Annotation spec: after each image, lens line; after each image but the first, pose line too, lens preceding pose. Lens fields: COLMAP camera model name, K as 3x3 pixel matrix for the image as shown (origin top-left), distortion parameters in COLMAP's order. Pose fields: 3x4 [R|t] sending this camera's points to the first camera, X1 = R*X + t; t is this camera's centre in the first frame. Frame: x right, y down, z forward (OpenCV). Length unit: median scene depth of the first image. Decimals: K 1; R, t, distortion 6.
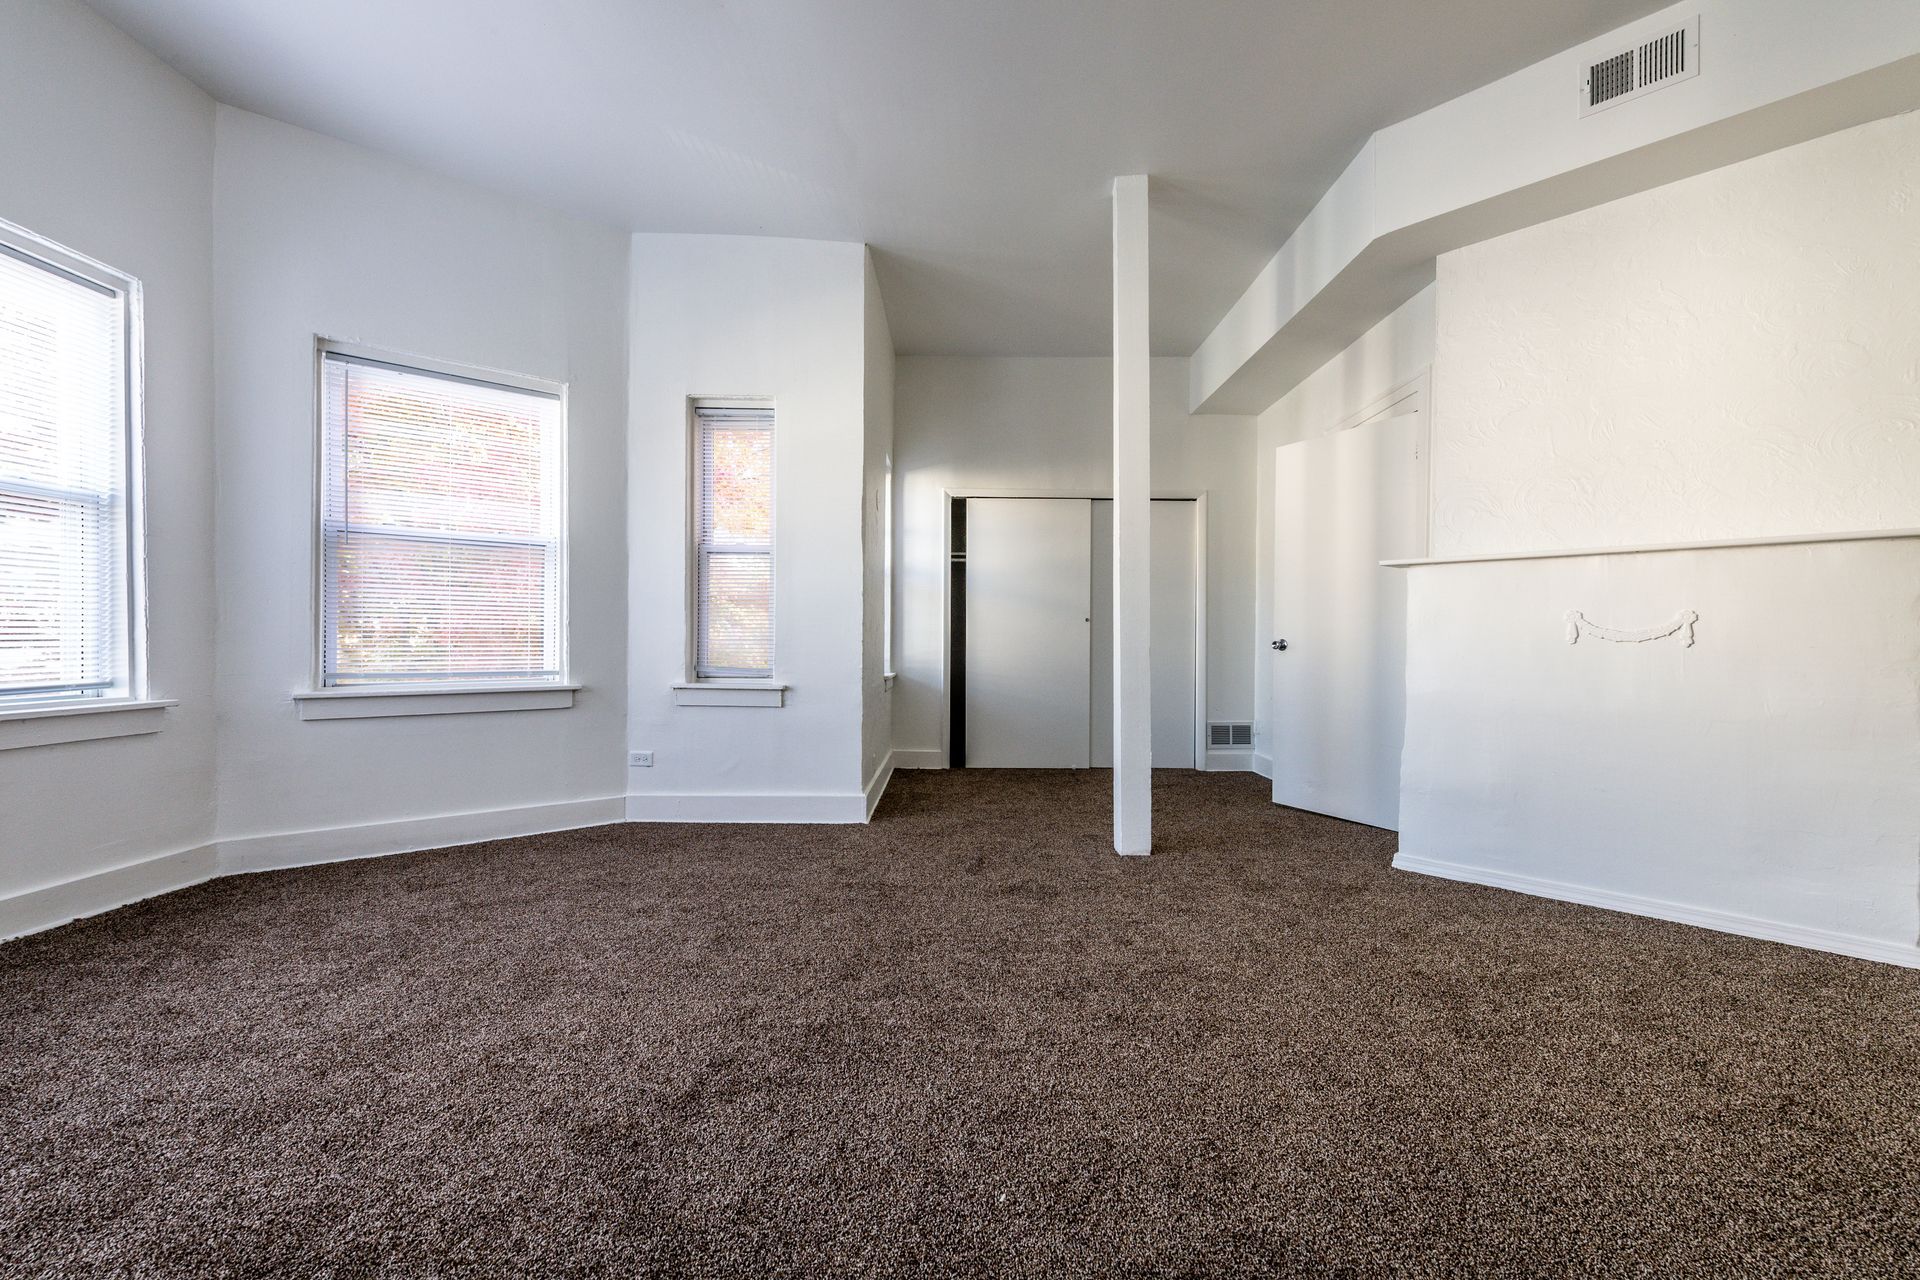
lens RADIAL K [[748.9, 0, 956.8], [0, 748.9, 644.0], [0, 0, 1]] dist [0.009884, -0.002541]
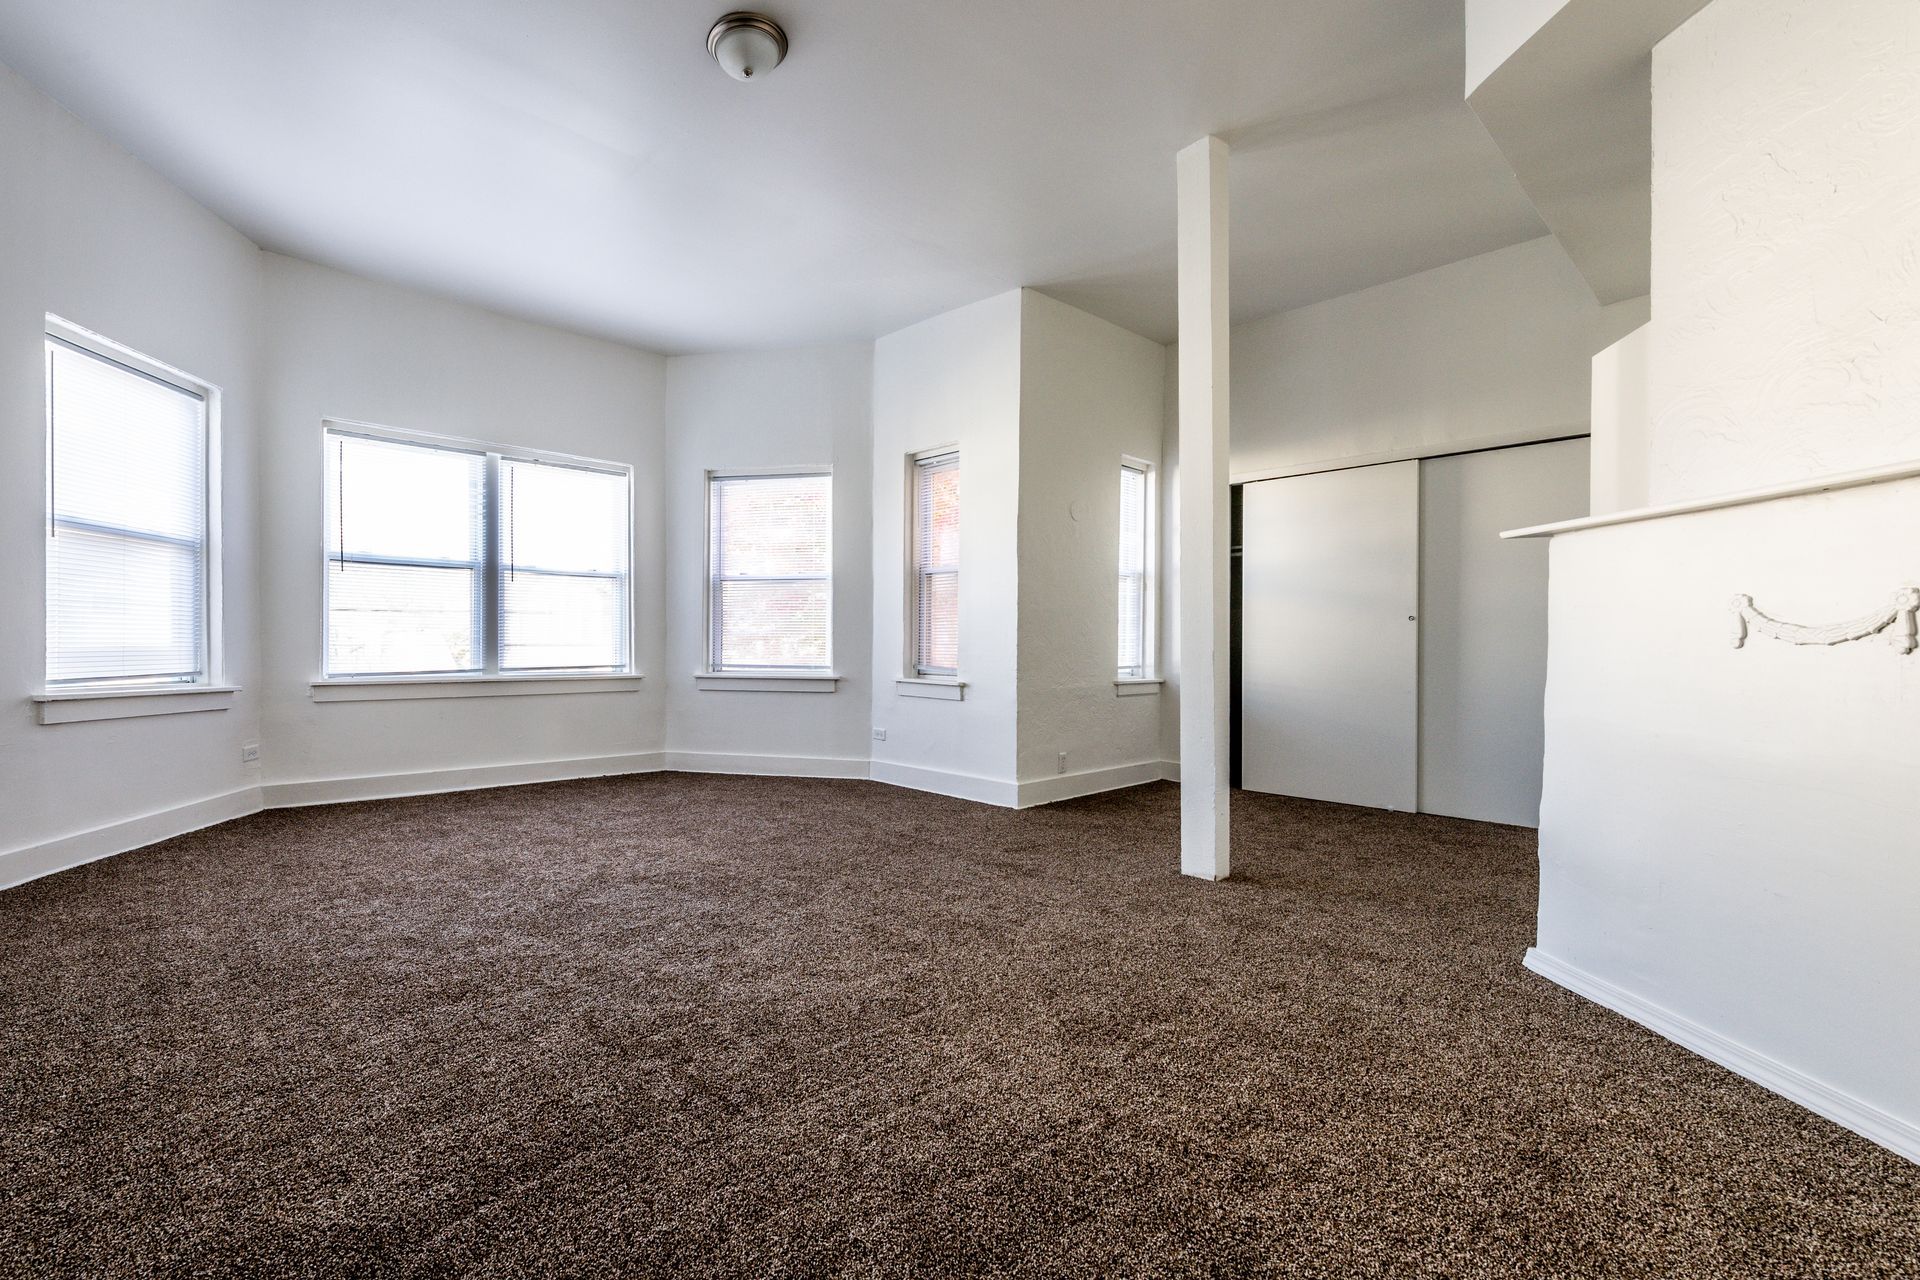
lens RADIAL K [[800.2, 0, 799.8], [0, 800.2, 644.9], [0, 0, 1]] dist [0.012230, -0.002115]
pose [[0.634137, 0.000038, -0.773221, 0.683759], [-0.005091, 0.999979, -0.004126, 0.002774], [0.773204, 0.006553, 0.634123, -0.005242]]
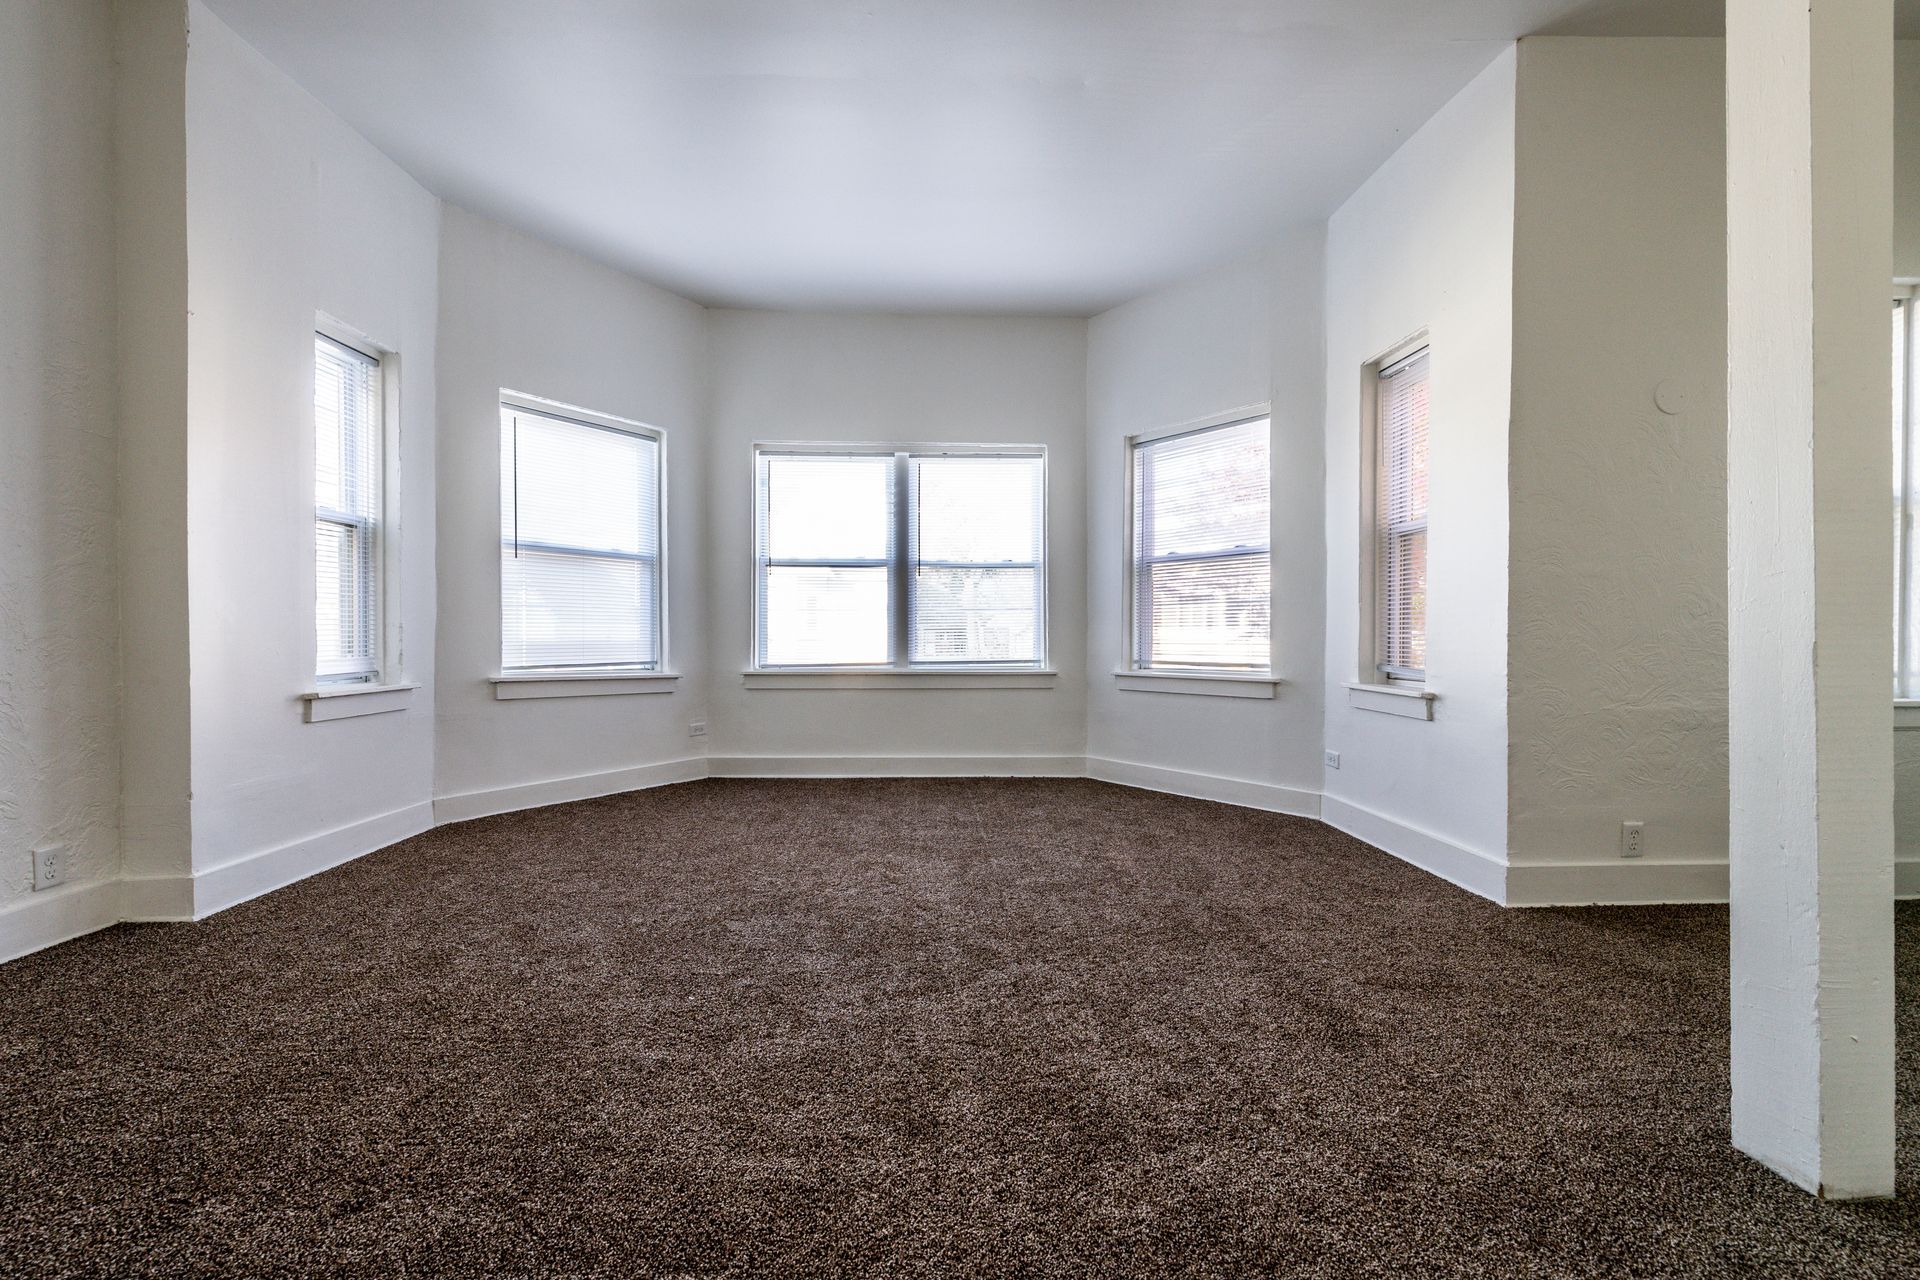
lens RADIAL K [[748.9, 0, 958.0], [0, 748.9, 644.8], [0, 0, 1]] dist [0.009884, -0.002541]
pose [[0.063464, 0.004183, -0.997975, 0.602215], [-0.003277, 0.999987, 0.003983, 0.004382], [0.997979, 0.003017, 0.063477, 0.536750]]
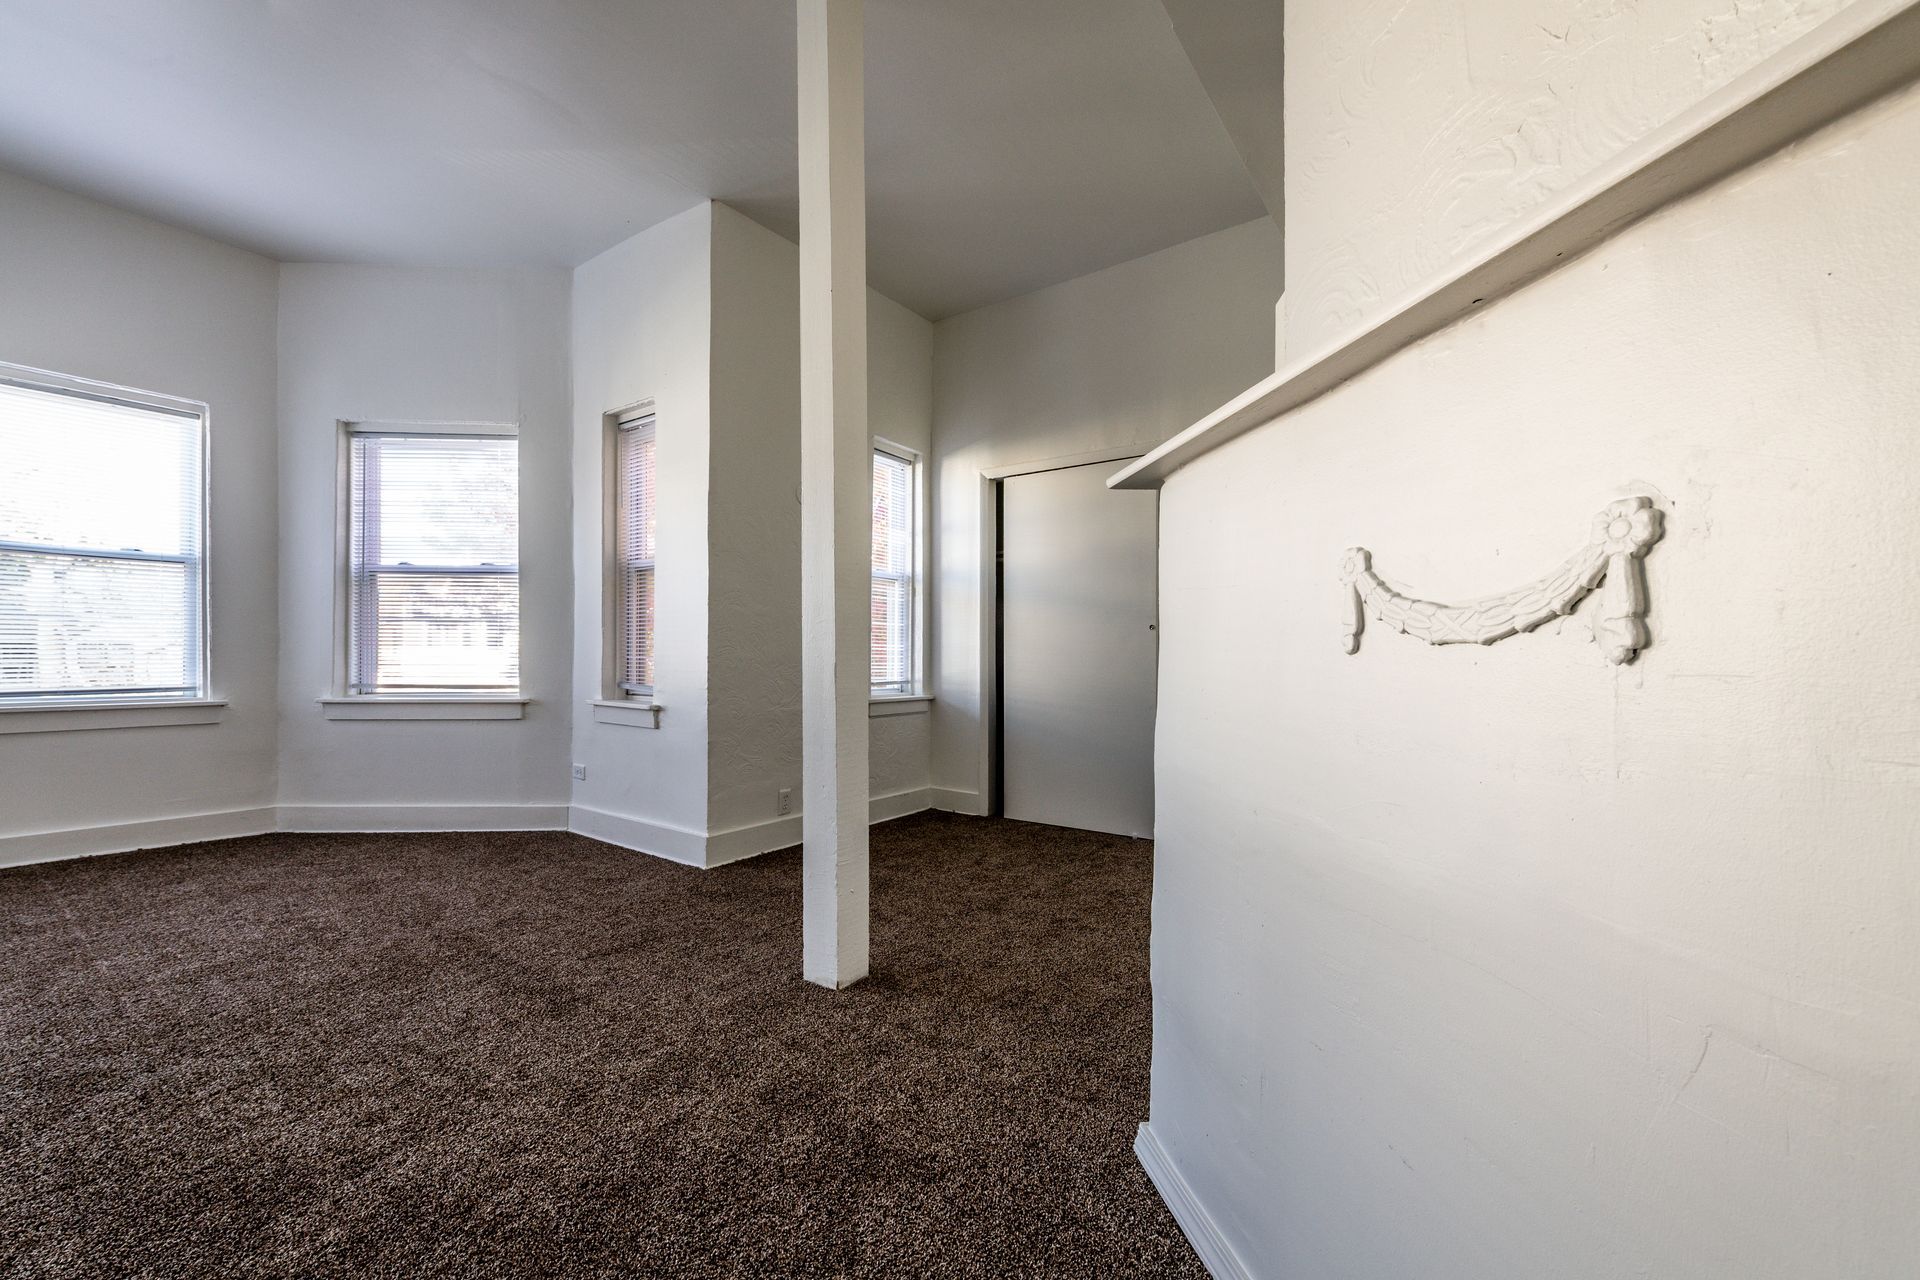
lens RADIAL K [[748.9, 0, 945.6], [0, 748.9, 657.9], [0, 0, 1]] dist [0.009884, -0.002541]
pose [[0.815383, -0.002826, -0.578915, 0.697697], [-0.001689, 0.999972, -0.007260, 0.003145], [0.578920, 0.006898, 0.815355, 0.523487]]
